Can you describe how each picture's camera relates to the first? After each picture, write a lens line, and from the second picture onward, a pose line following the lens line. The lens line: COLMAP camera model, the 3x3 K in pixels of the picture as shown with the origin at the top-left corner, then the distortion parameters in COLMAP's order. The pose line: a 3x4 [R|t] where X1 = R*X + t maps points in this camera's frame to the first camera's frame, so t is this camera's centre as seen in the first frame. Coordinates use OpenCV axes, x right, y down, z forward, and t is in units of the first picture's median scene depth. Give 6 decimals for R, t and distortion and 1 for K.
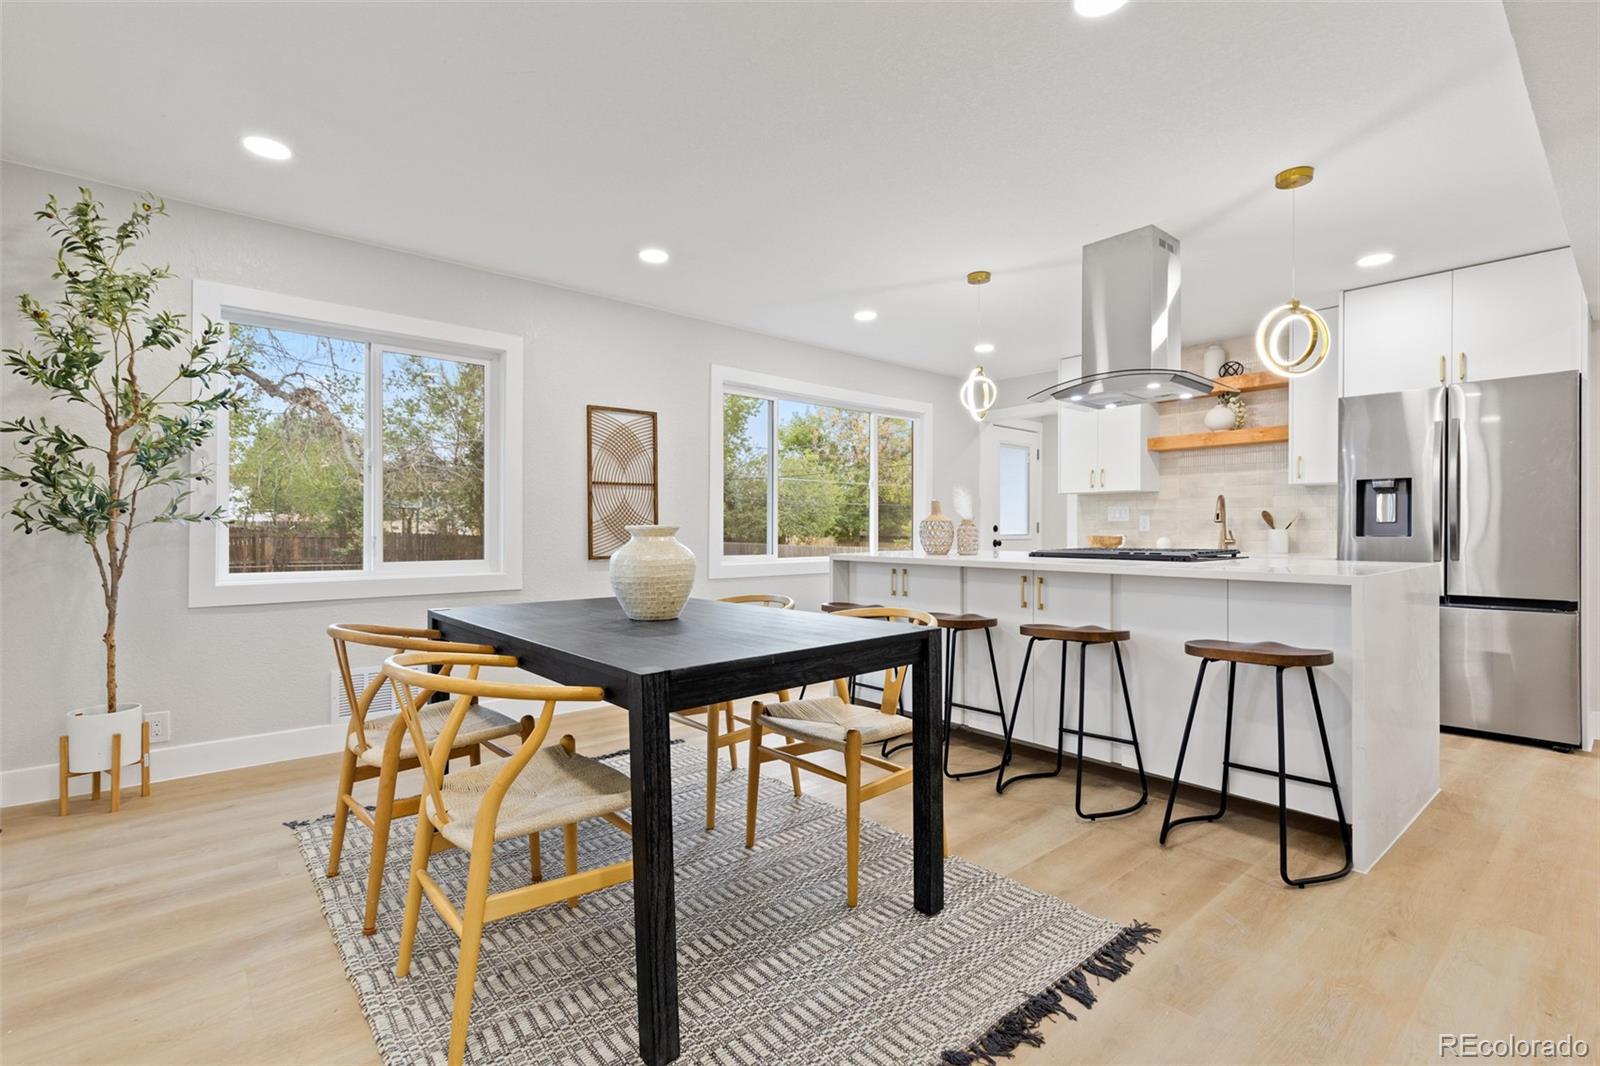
lens RADIAL K [[734.2, 0, 788.1], [0, 734.2, 527.3], [0, 0, 1]] dist [0.011351, -0.001308]
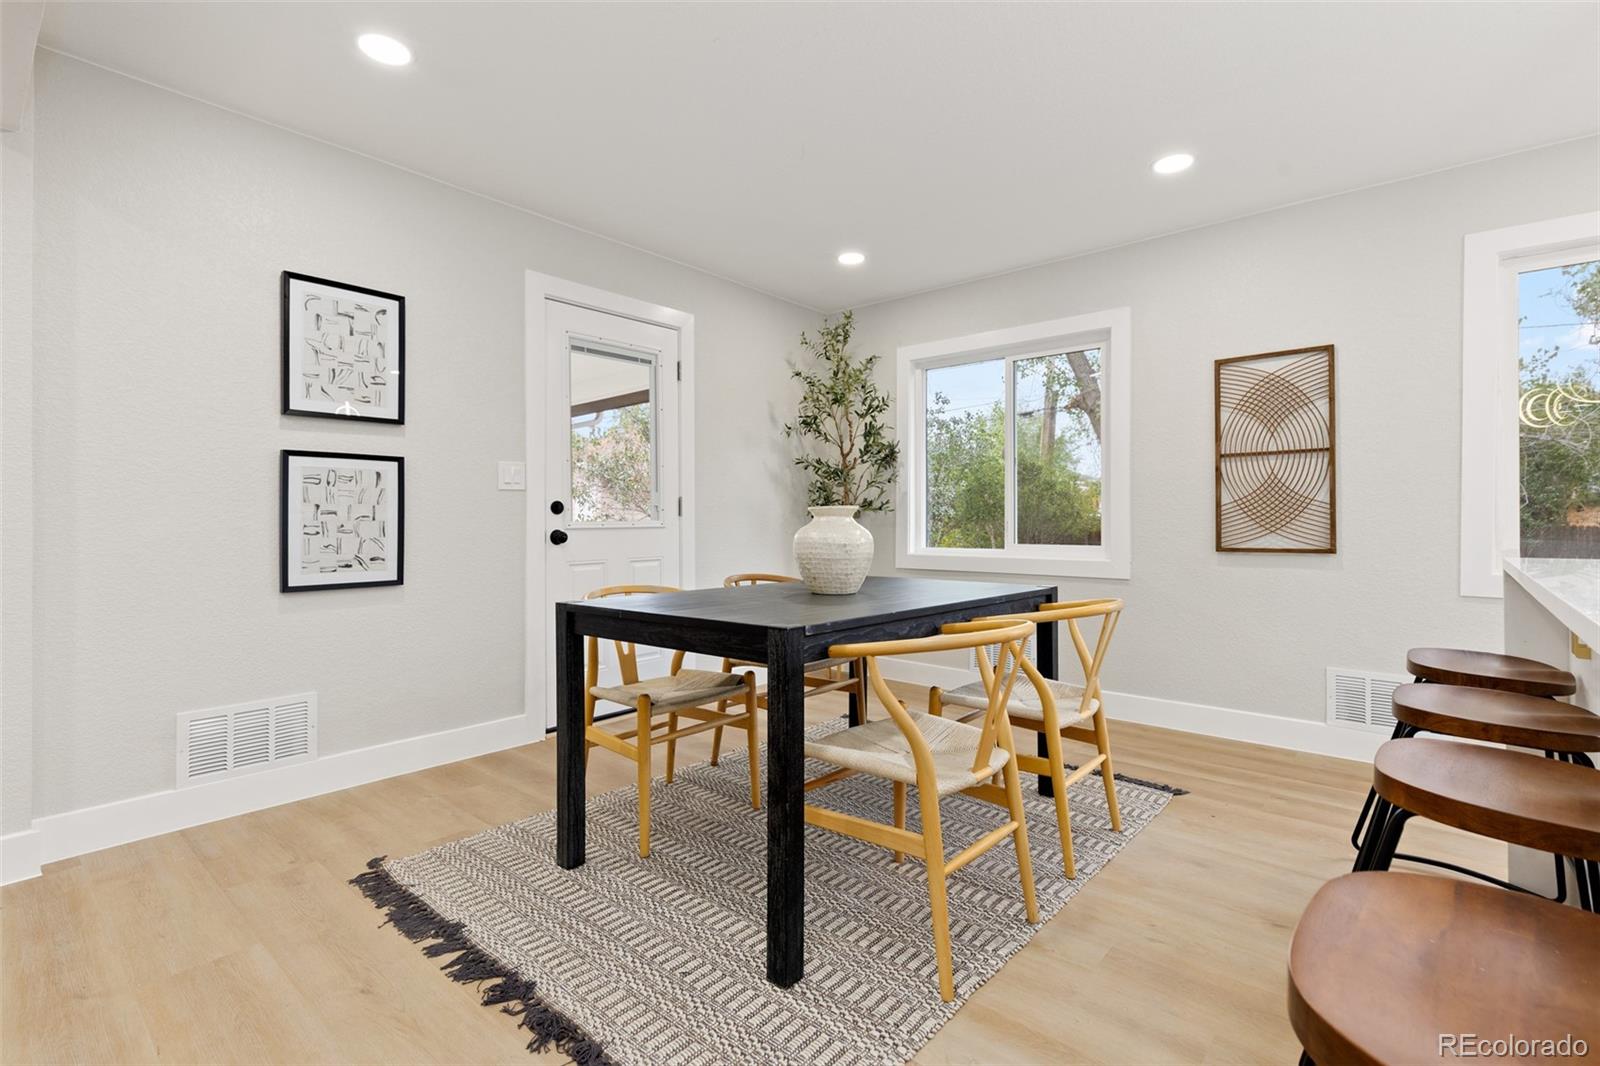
lens RADIAL K [[734.2, 0, 789.0], [0, 734.2, 518.4], [0, 0, 1]] dist [0.011351, -0.001308]
pose [[0.145125, -0.004786, -0.989402, 0.490158], [0.000995, 0.999989, -0.004691, 0.011483], [0.989413, -0.000304, 0.145128, 0.441517]]
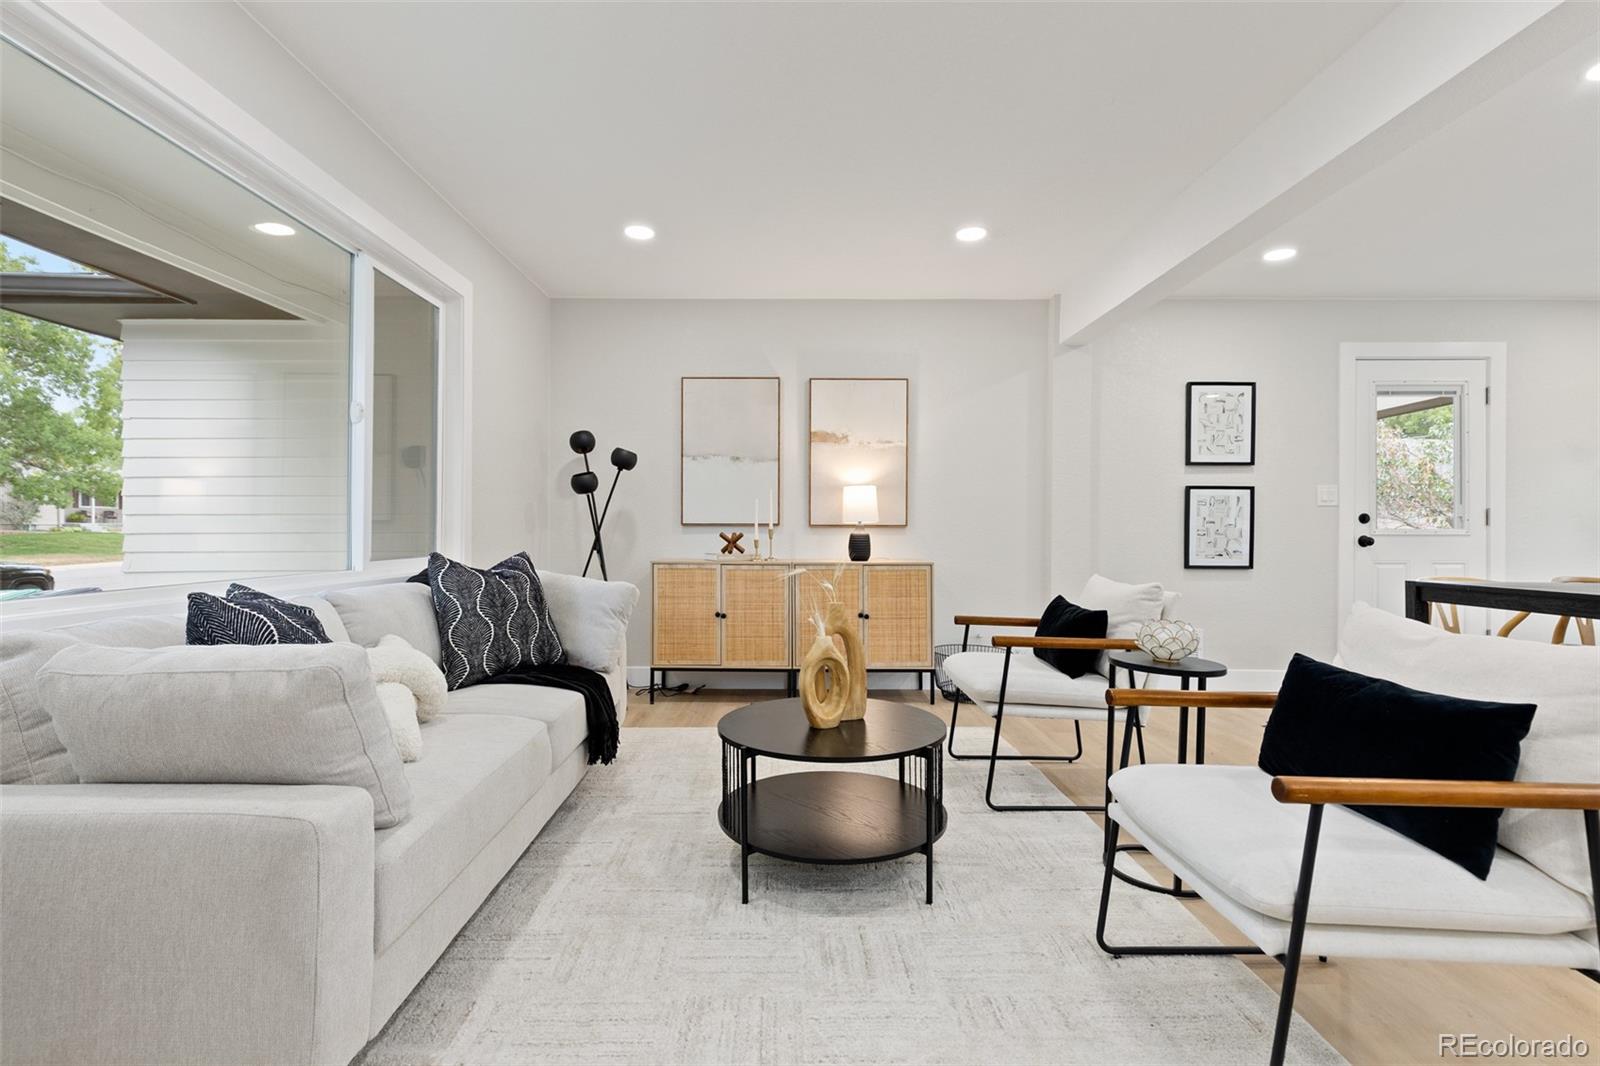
lens RADIAL K [[734.2, 0, 787.4], [0, 734.2, 532.3], [0, 0, 1]] dist [0.011351, -0.001308]
pose [[-0.644344, -0.005709, -0.764714, 1.031153], [-0.007764, 0.999969, -0.000923, 0.023707], [0.764696, 0.005342, -0.644369, 0.351482]]
